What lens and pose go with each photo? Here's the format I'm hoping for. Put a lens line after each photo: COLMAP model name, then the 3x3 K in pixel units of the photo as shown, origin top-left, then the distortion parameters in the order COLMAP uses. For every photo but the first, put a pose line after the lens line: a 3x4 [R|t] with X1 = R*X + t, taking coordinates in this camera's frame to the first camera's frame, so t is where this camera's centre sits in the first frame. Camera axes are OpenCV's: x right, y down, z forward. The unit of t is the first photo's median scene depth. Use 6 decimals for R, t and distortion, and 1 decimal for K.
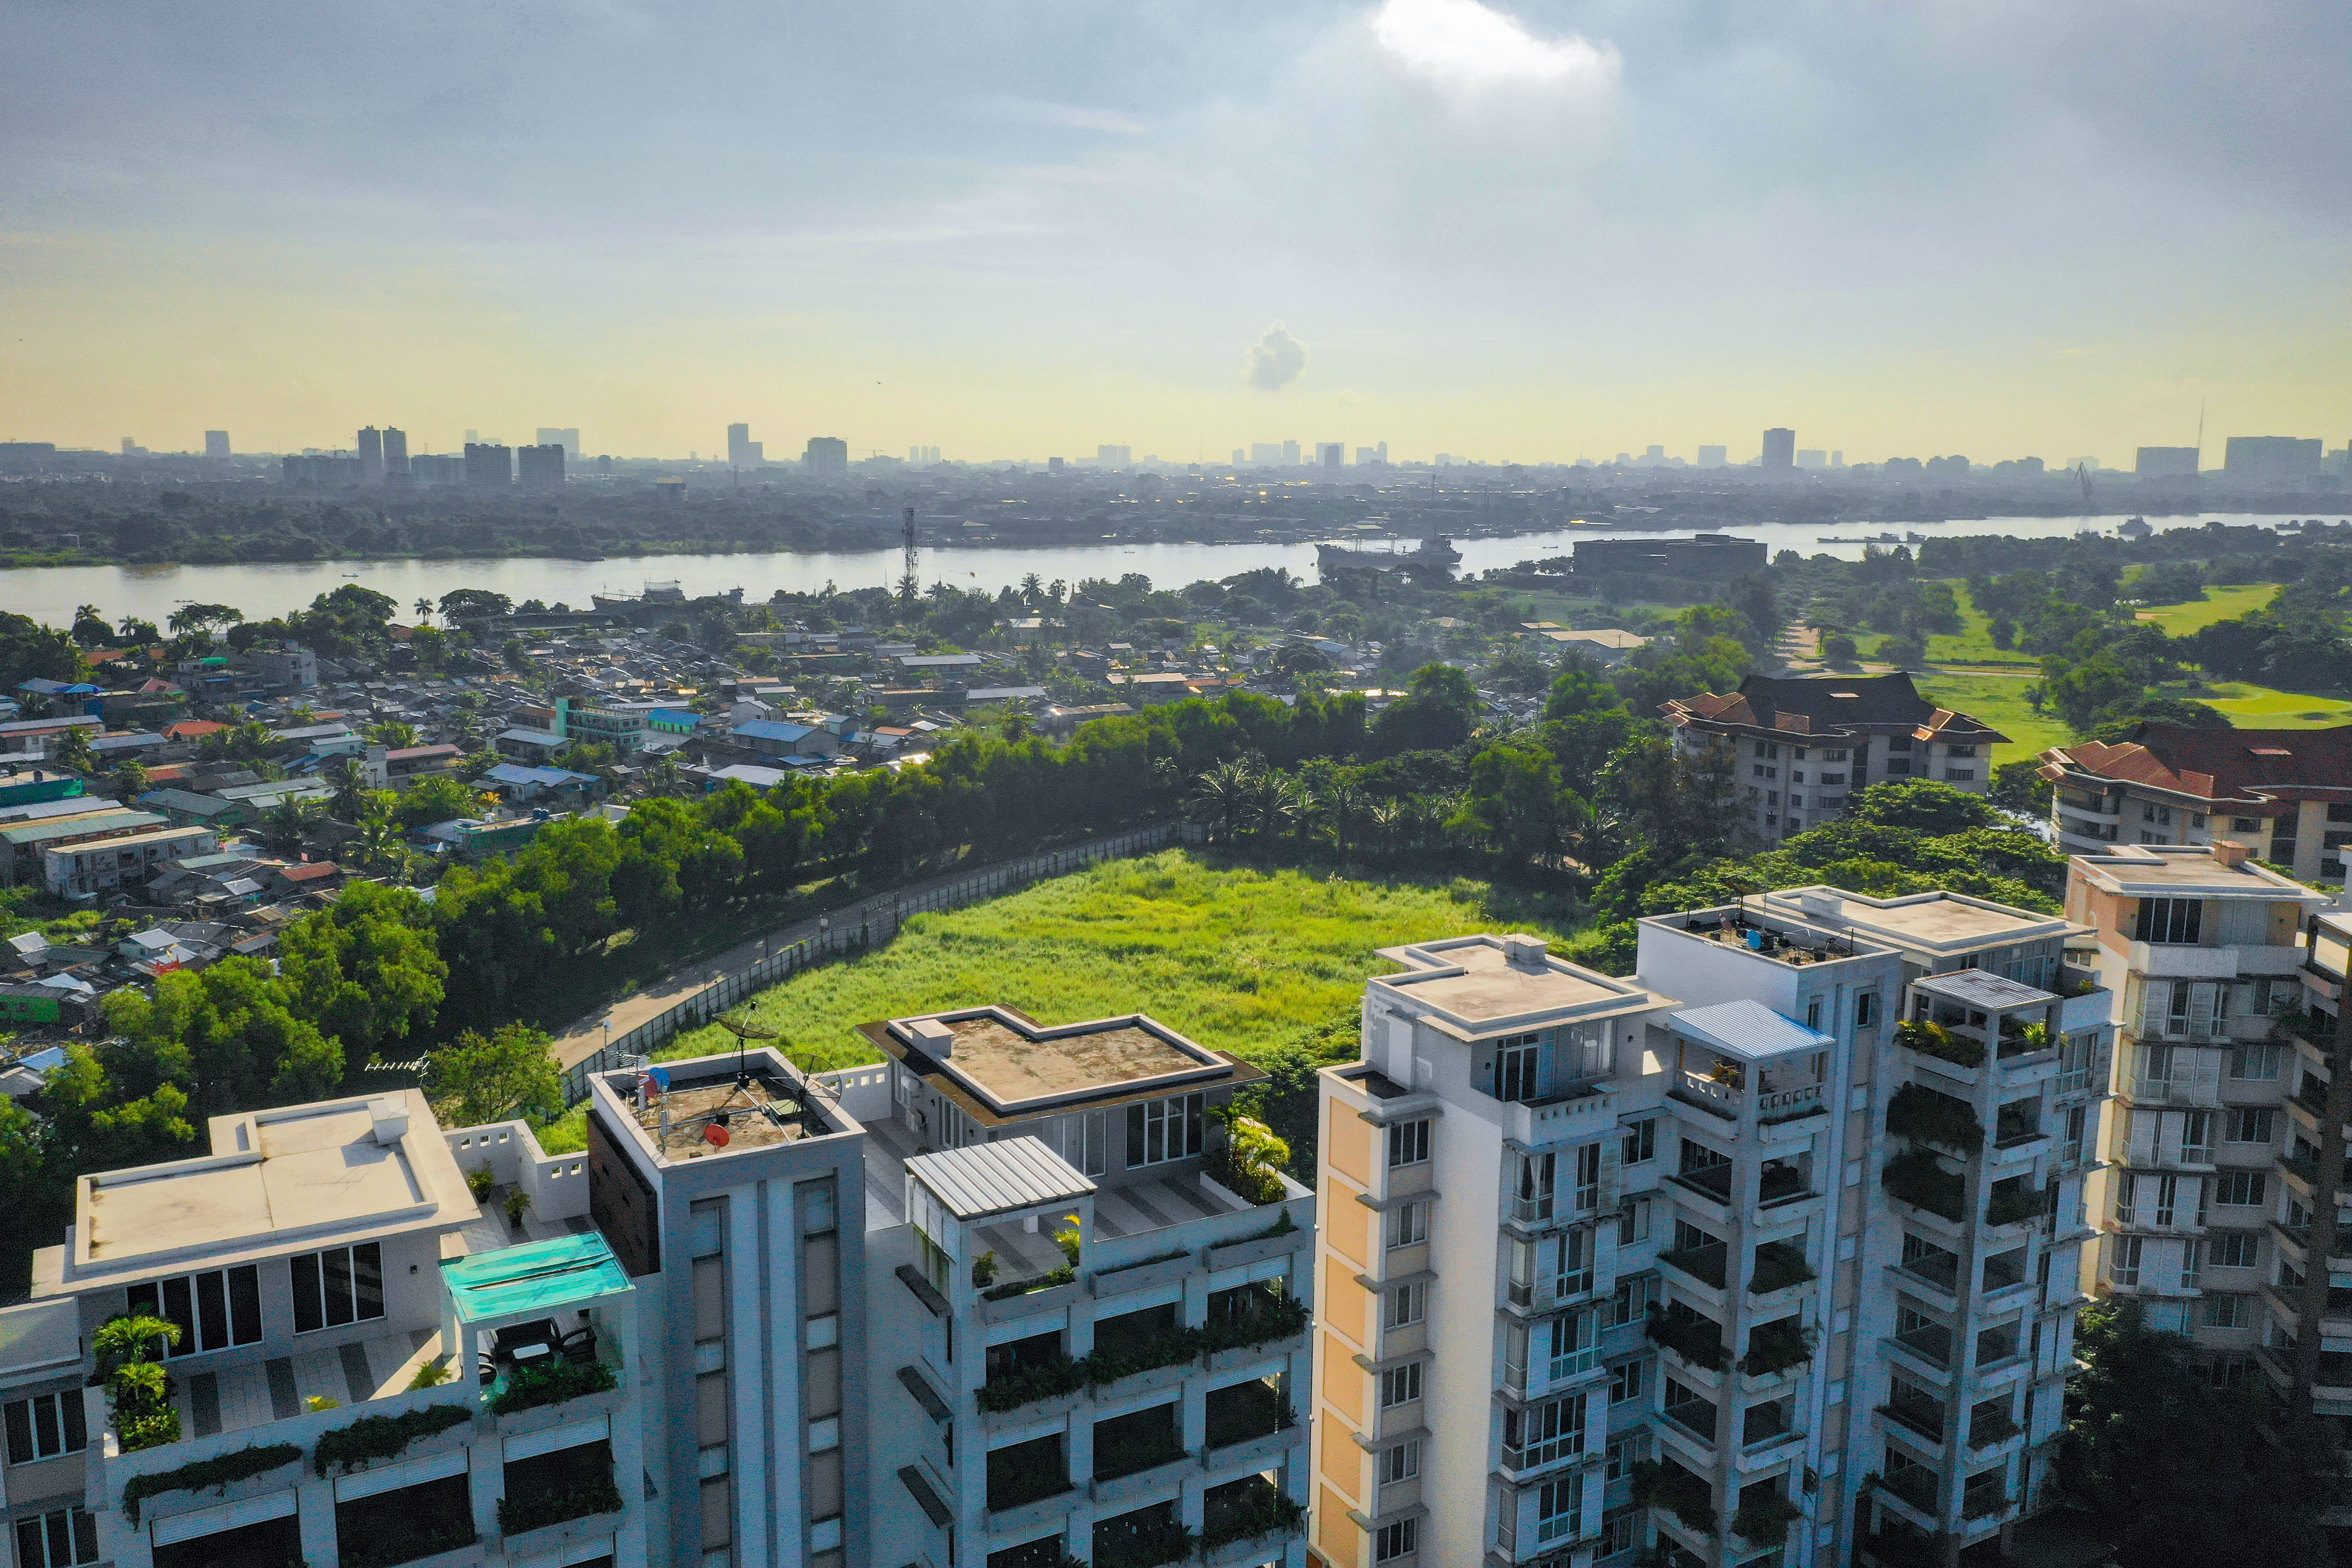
lens RADIAL K [[1860.2, 0, 1176.0], [0, 1860.2, 784.0], [0, 0, 1]] dist [0.002035, -0.001027]
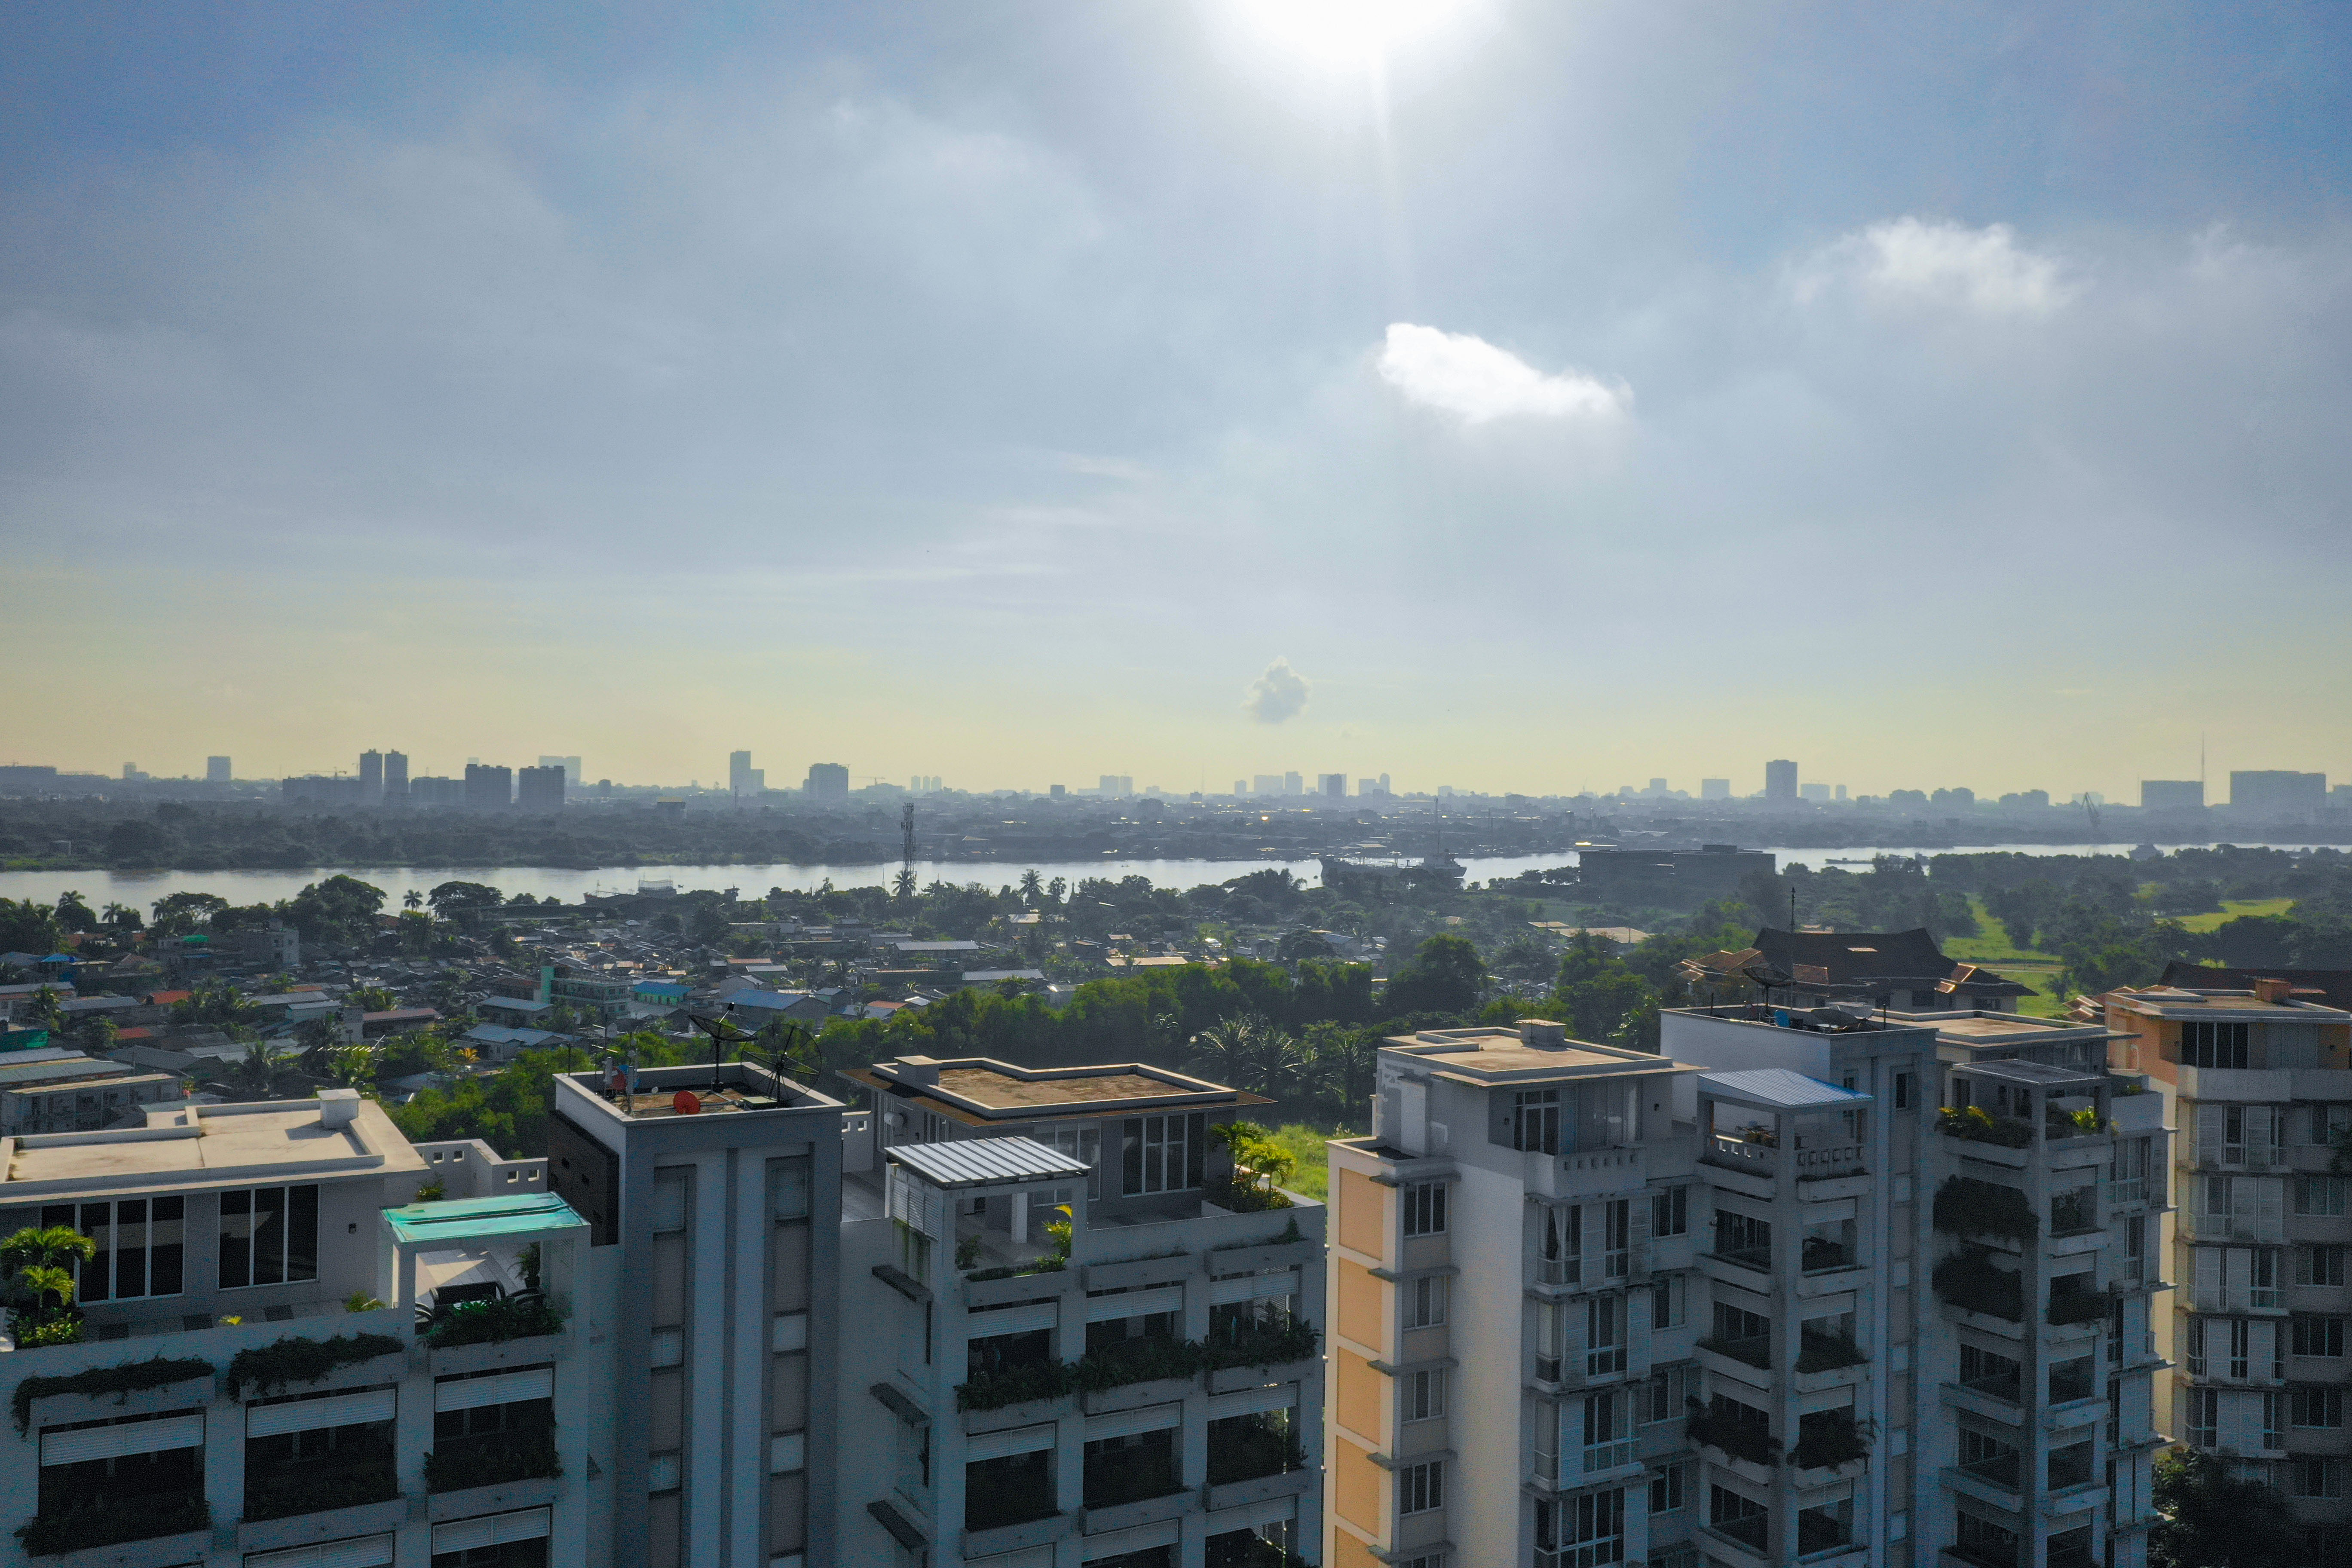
lens RADIAL K [[1893.4, 0, 1176.0], [0, 1893.4, 784.0], [0, 0, 1]] dist [0.005461, -0.013937]
pose [[0.999989, 0.004495, -0.001040, 0.000077], [-0.004608, 0.984196, -0.177020, 0.060230], [0.000228, 0.177023, 0.984207, 0.009508]]
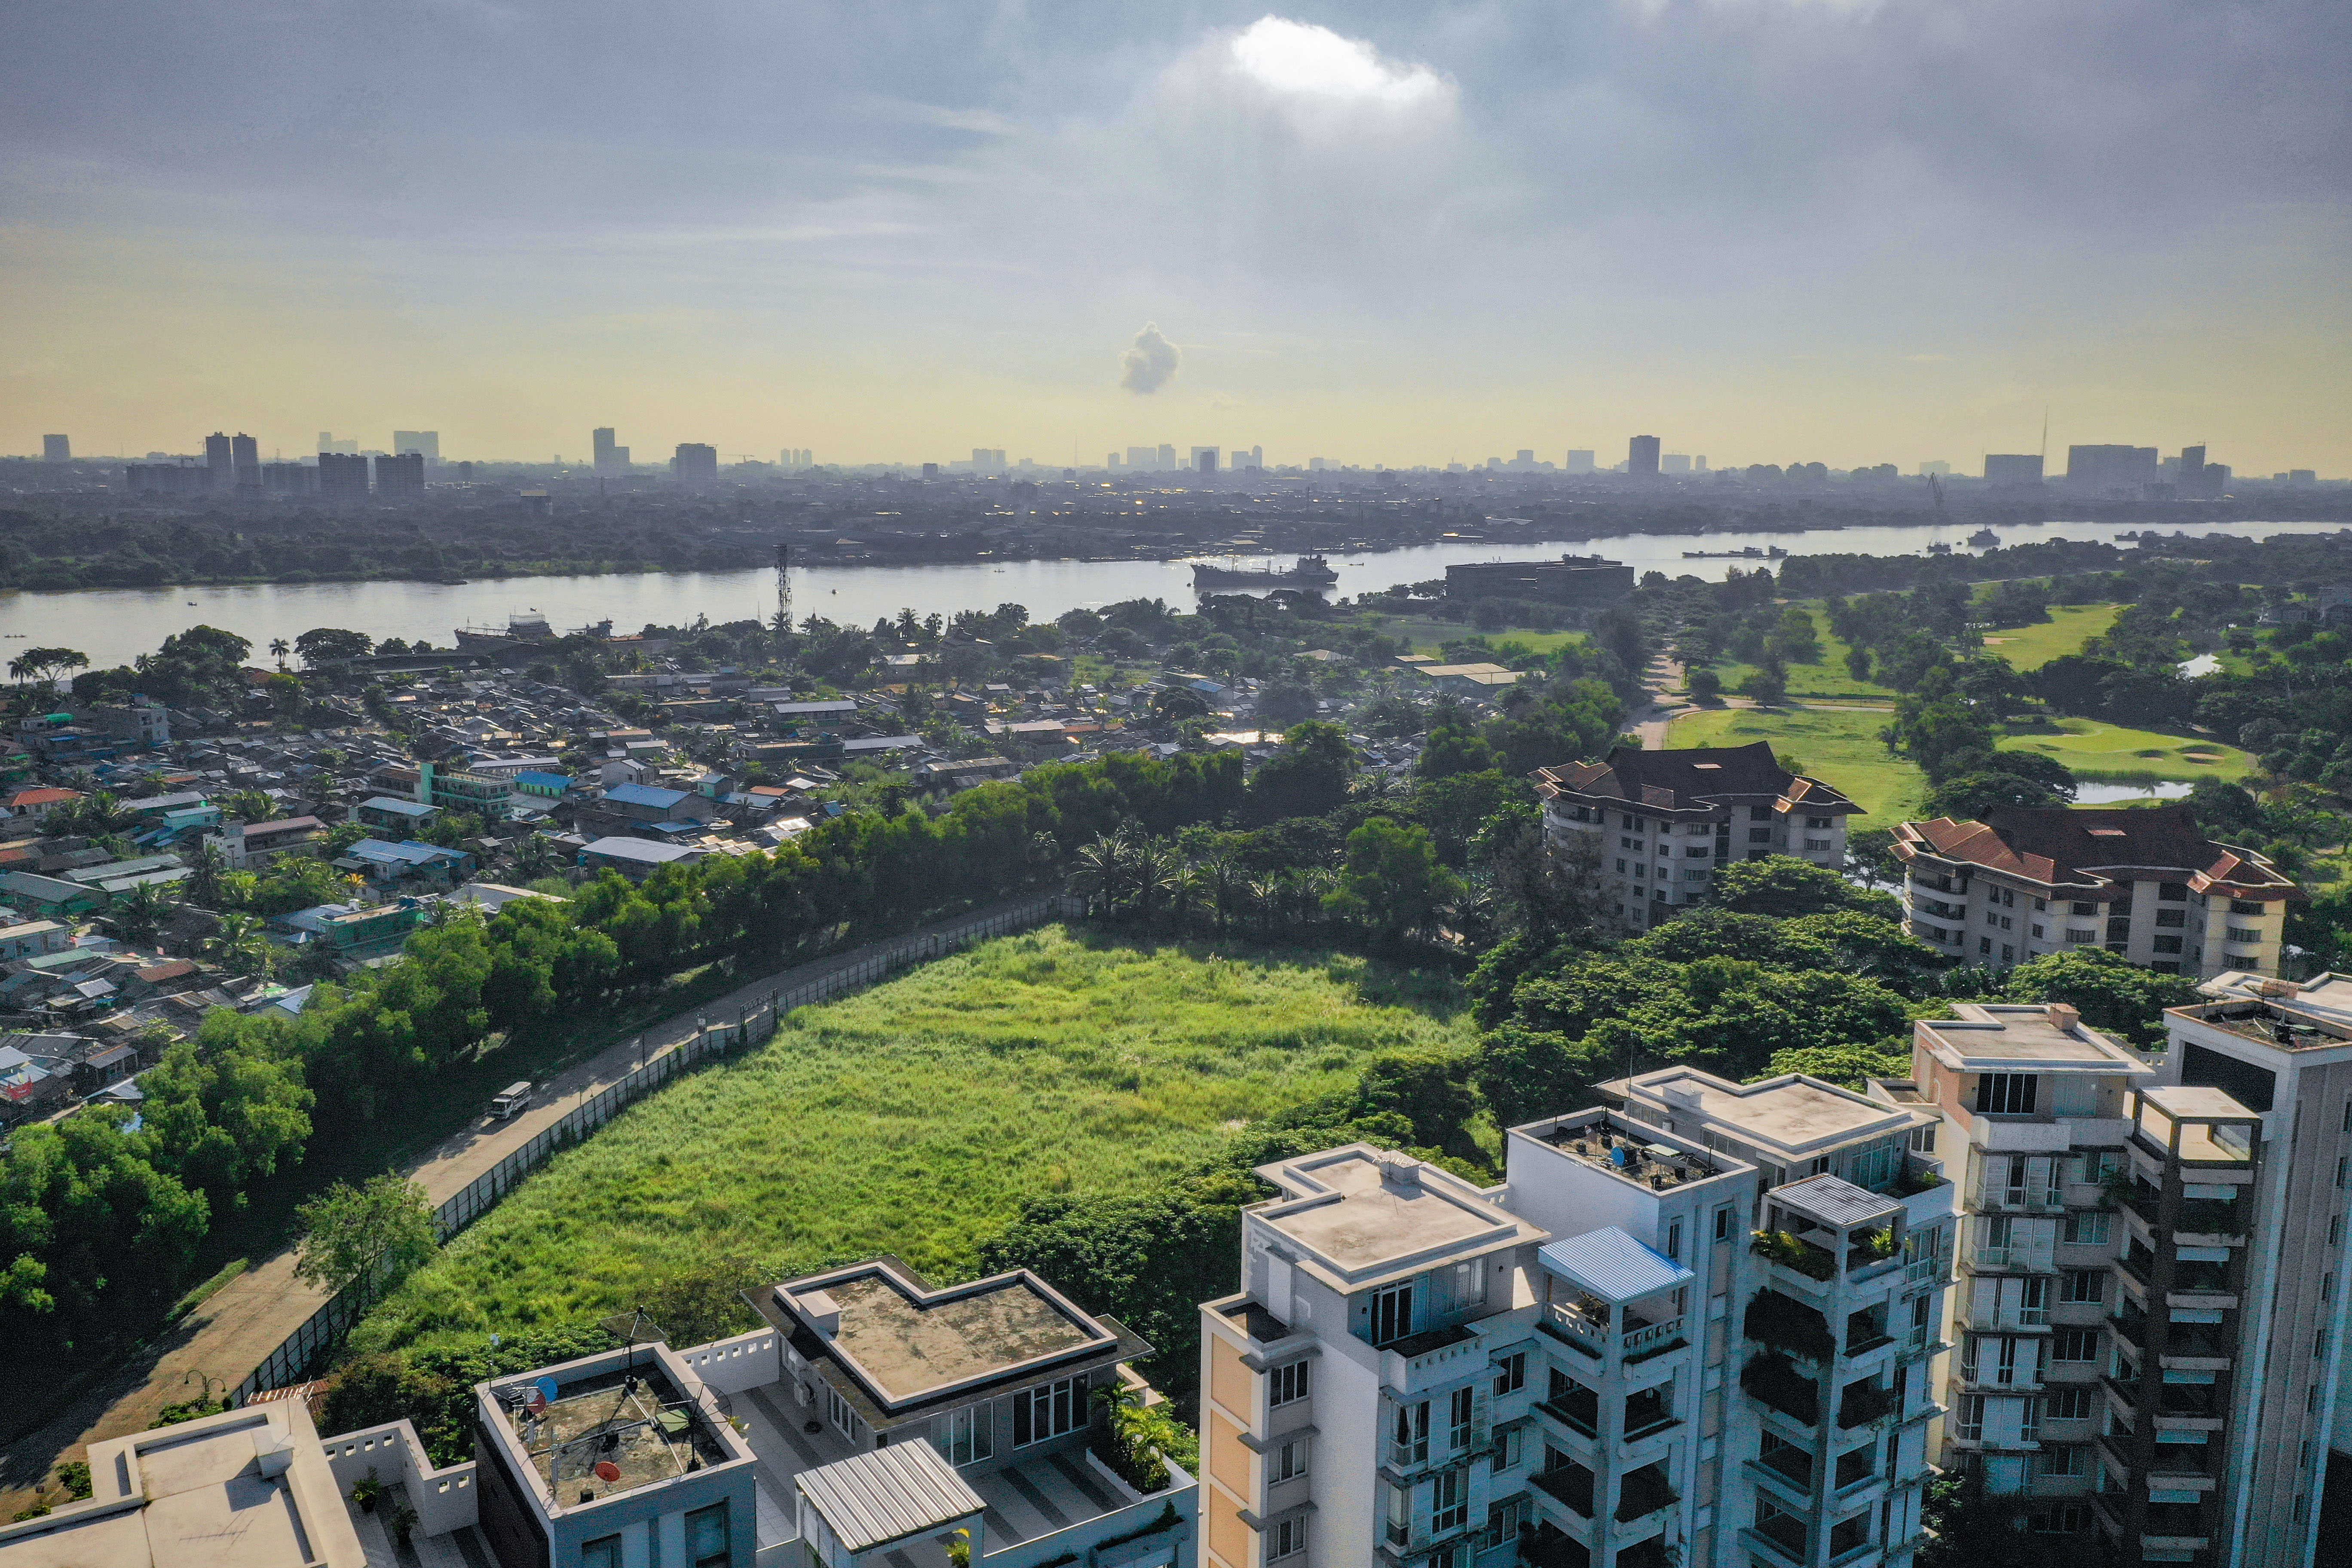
lens RADIAL K [[1864.4, 0, 1176.0], [0, 1864.4, 784.0], [0, 0, 1]] dist [-0.002067, -0.010411]
pose [[0.997832, -0.009869, 0.065075, -0.000255], [0.009900, 0.999951, -0.000152, -0.055042], [-0.065070, 0.000796, 0.997880, -0.009029]]
